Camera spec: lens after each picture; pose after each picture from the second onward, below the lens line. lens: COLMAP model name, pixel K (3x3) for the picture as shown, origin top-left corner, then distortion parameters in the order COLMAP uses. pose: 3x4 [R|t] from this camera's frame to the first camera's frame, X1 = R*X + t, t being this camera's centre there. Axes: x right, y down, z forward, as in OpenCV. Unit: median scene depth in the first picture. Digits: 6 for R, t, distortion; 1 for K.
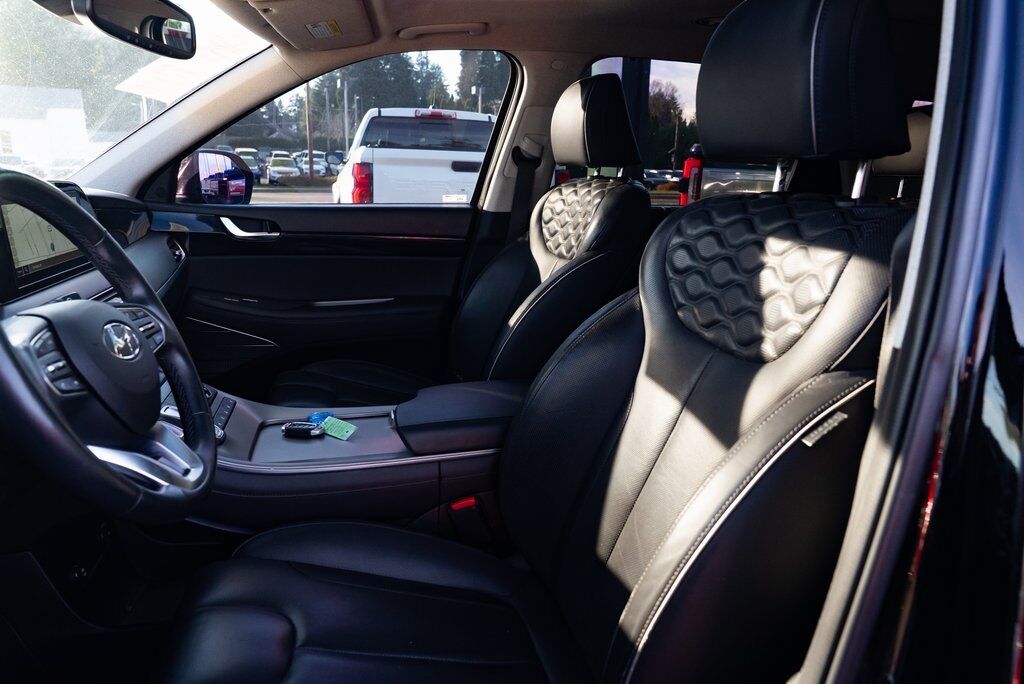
lens RADIAL K [[691.9, 0, 512.0], [0, 691.9, 342.0], [0, 0, 1]] dist [-0.037728, 0.025122]
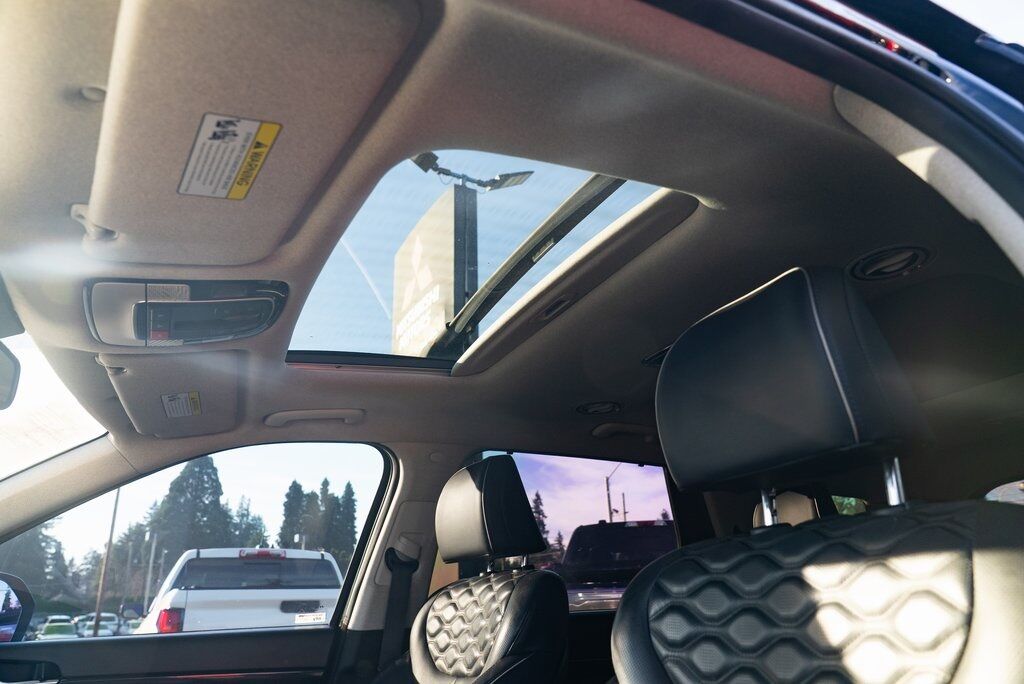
lens RADIAL K [[691.9, 0, 512.0], [0, 691.9, 342.0], [0, 0, 1]] dist [-0.037728, 0.025122]
pose [[0.969652, 0.026096, 0.243093, -0.059988], [0.121235, 0.812114, -0.570765, 0.017175], [-0.212314, 0.582914, 0.784305, 0.135926]]
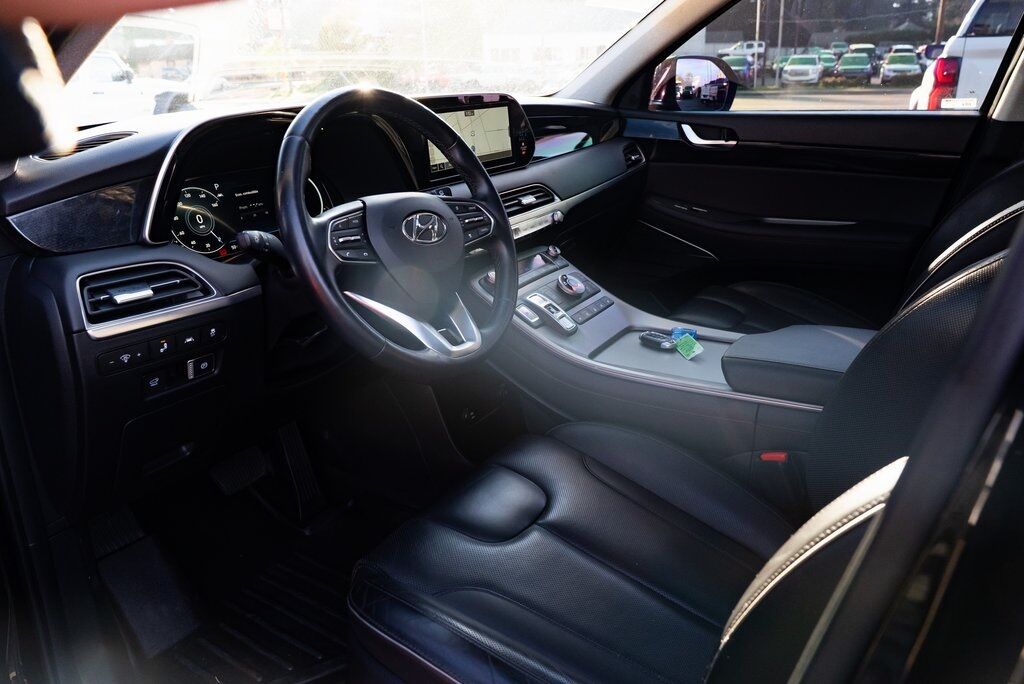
lens RADIAL K [[718.2, 0, 514.7], [0, 718.2, 340.1], [0, 0, 1]] dist [-0.029891, 0.003133]
pose [[0.699830, 0.211165, -0.682383, 0.174831], [-0.129462, 0.976980, 0.169557, -0.016120], [0.702479, -0.030319, 0.711058, 0.064295]]
